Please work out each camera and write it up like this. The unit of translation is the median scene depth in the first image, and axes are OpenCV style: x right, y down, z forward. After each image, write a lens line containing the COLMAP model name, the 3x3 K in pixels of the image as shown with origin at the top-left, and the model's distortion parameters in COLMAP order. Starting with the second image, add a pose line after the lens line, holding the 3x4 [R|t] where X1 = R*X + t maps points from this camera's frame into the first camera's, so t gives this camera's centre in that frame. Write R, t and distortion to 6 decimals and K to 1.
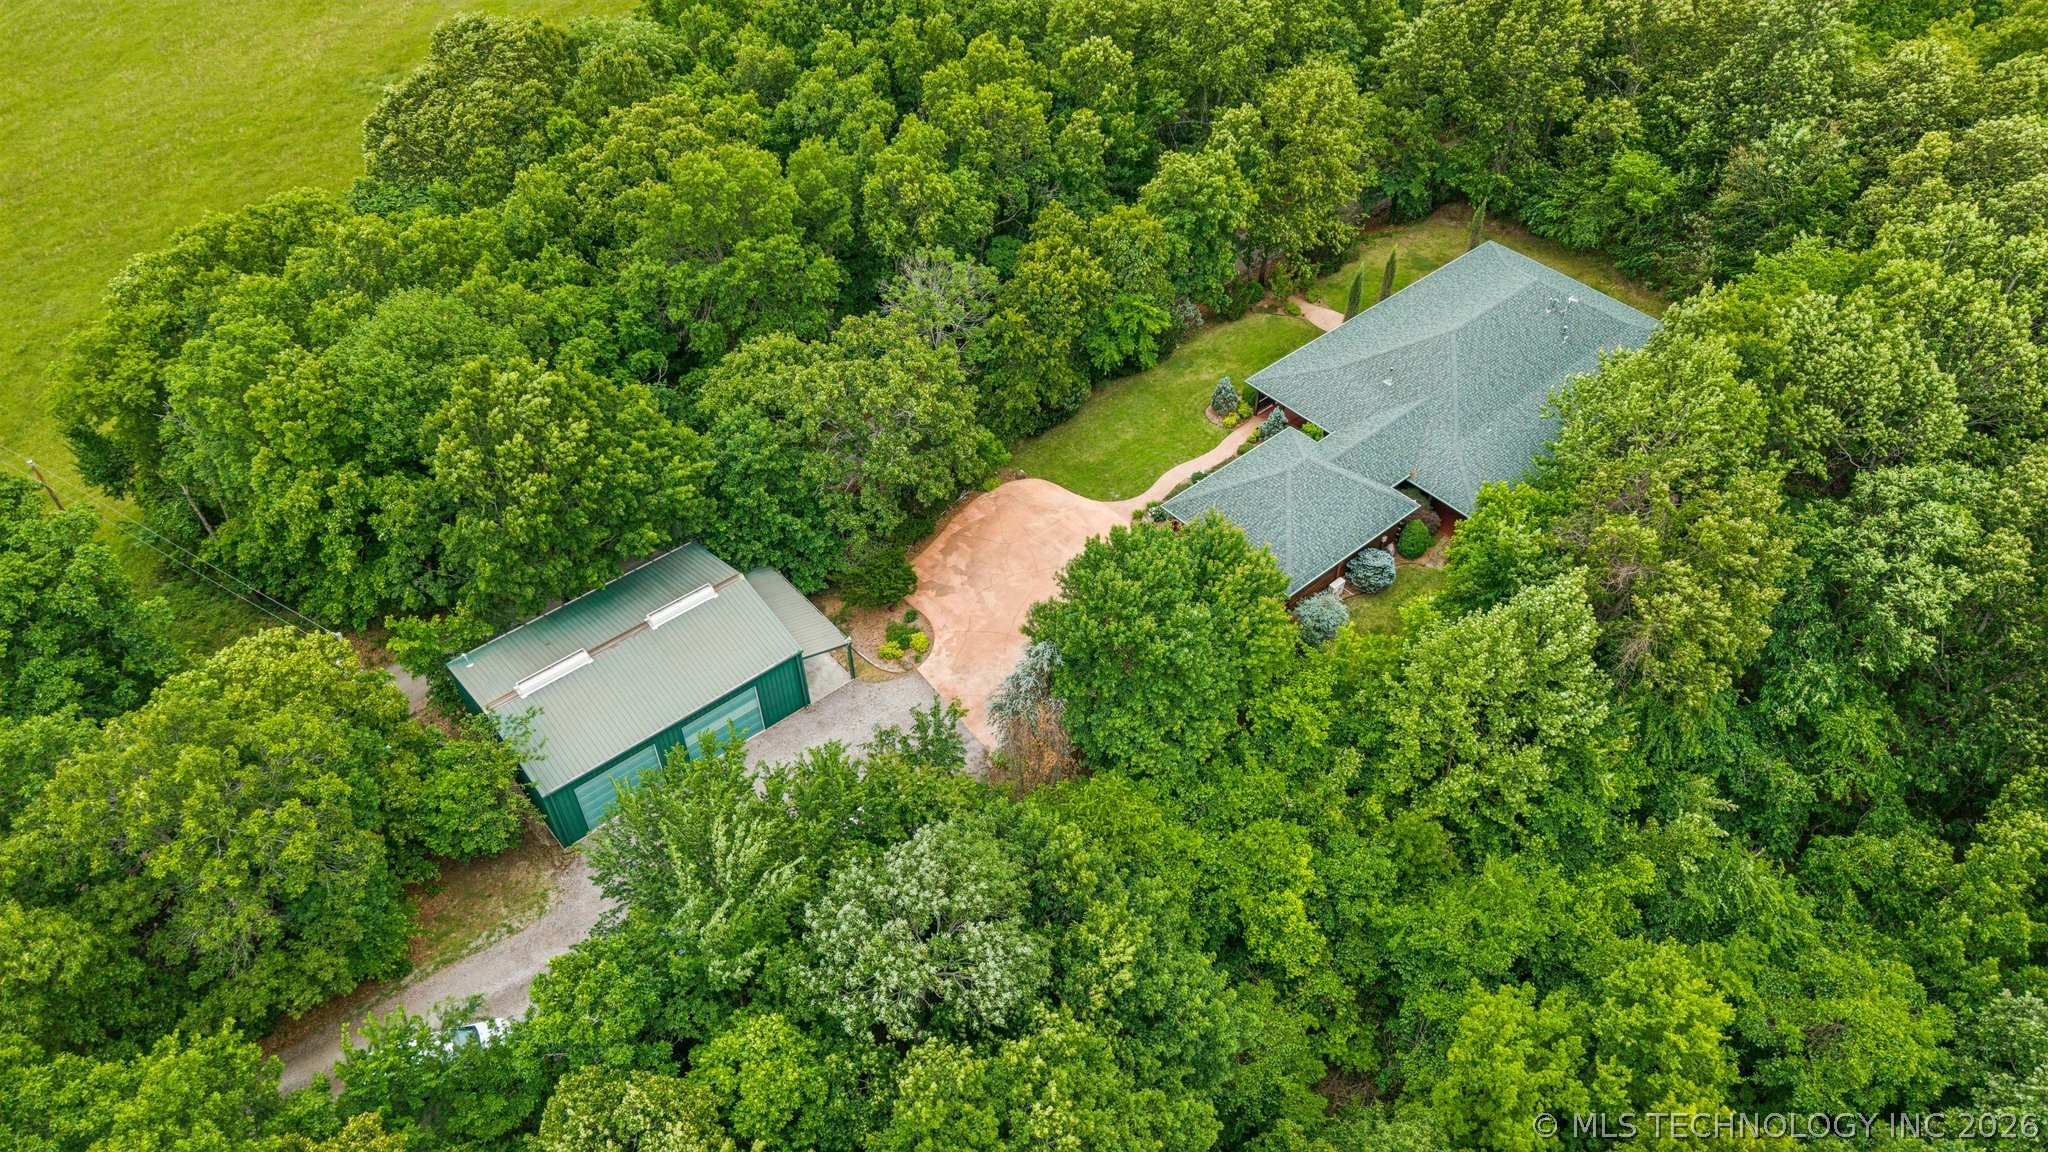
lens RADIAL K [[1410.9, 0, 1019.4], [0, 1410.9, 575.4], [0, 0, 1]] dist [0.000314, -0.004248]
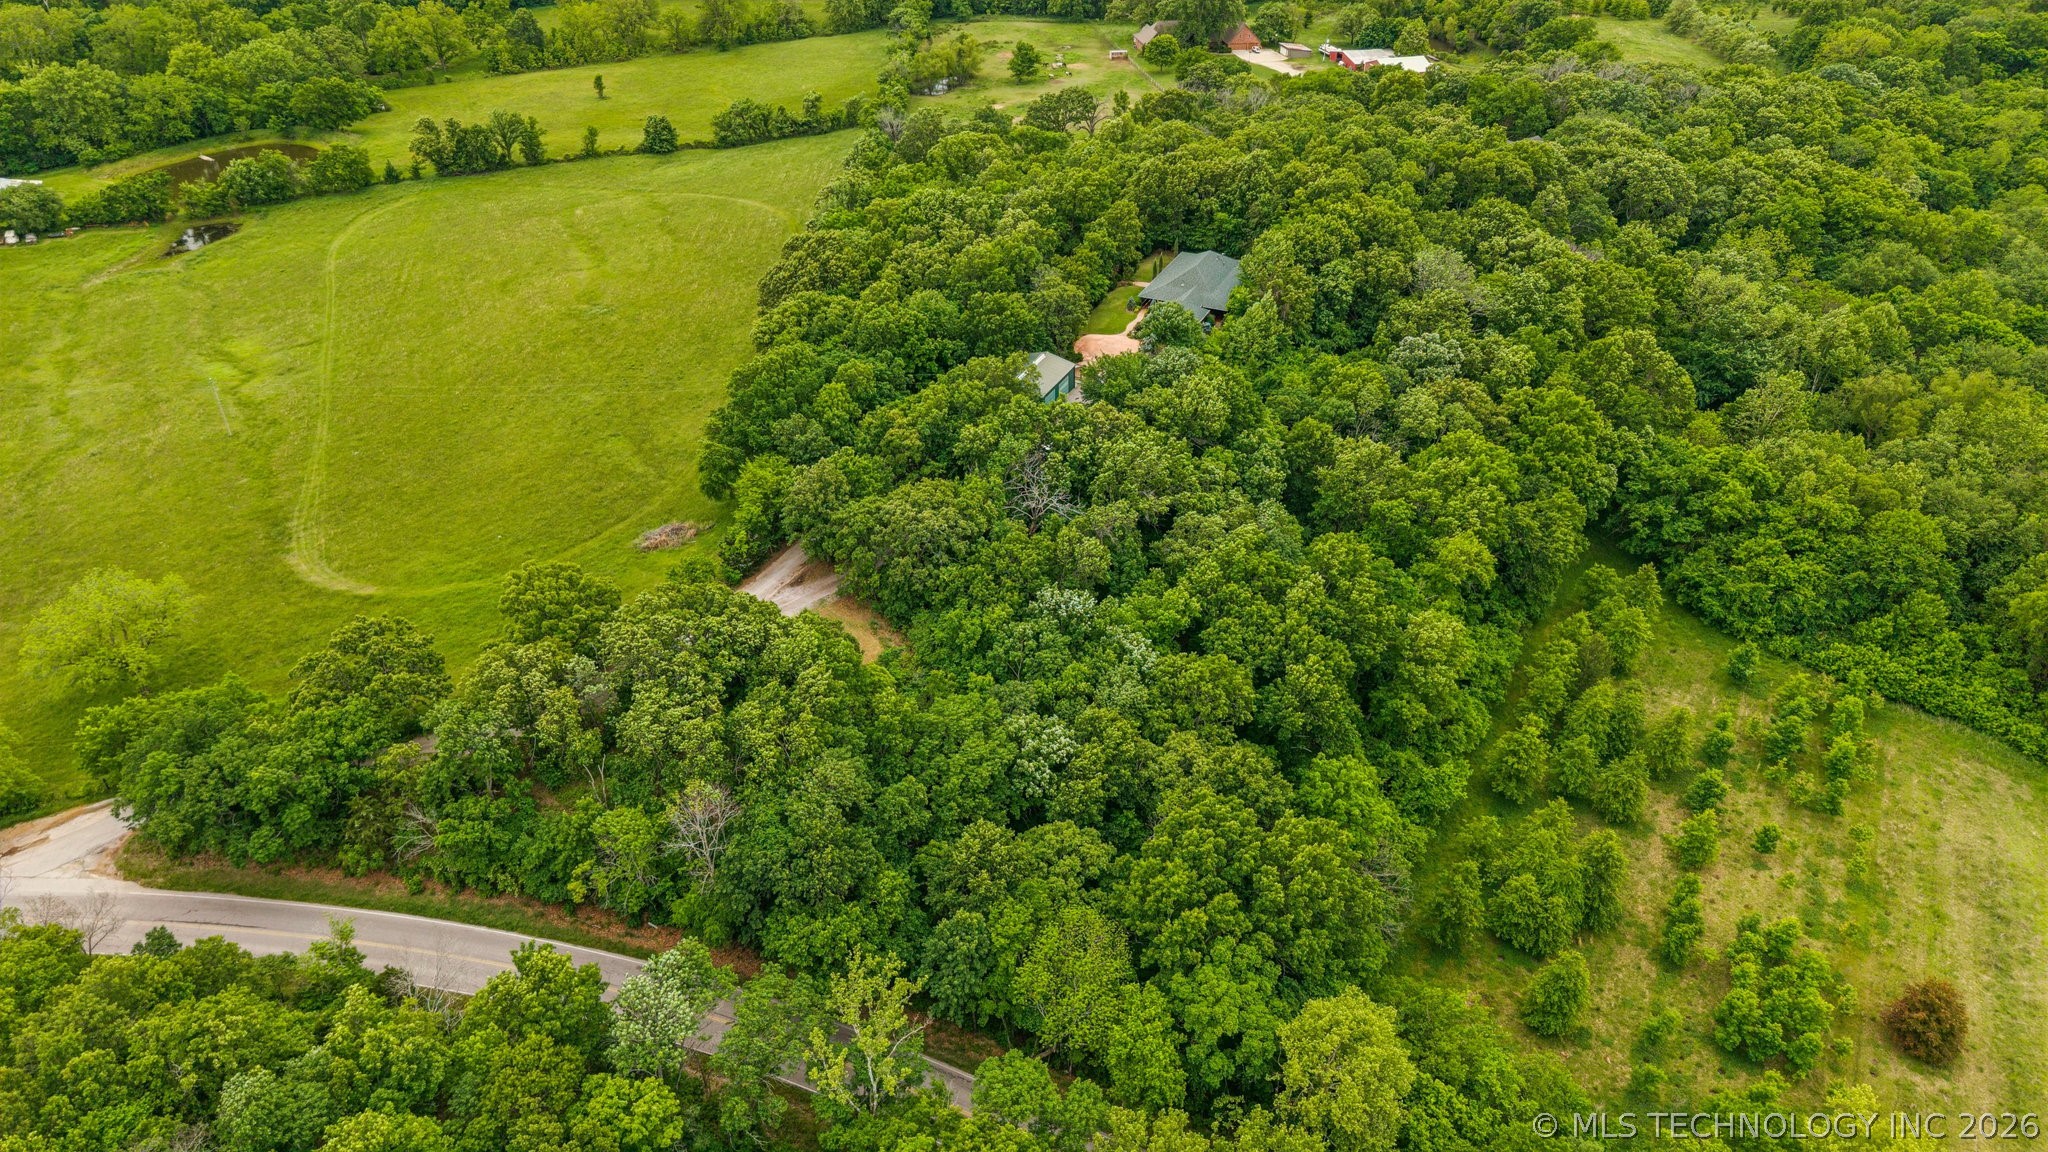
lens RADIAL K [[1410.9, 0, 1021.7], [0, 1410.9, 576.8], [0, 0, 1]] dist [0.000314, -0.004248]
pose [[0.899805, -0.229352, 0.371145, -1.553276], [0.296056, 0.945827, -0.133277, 0.890626], [-0.320471, 0.229803, 0.918961, -1.828138]]
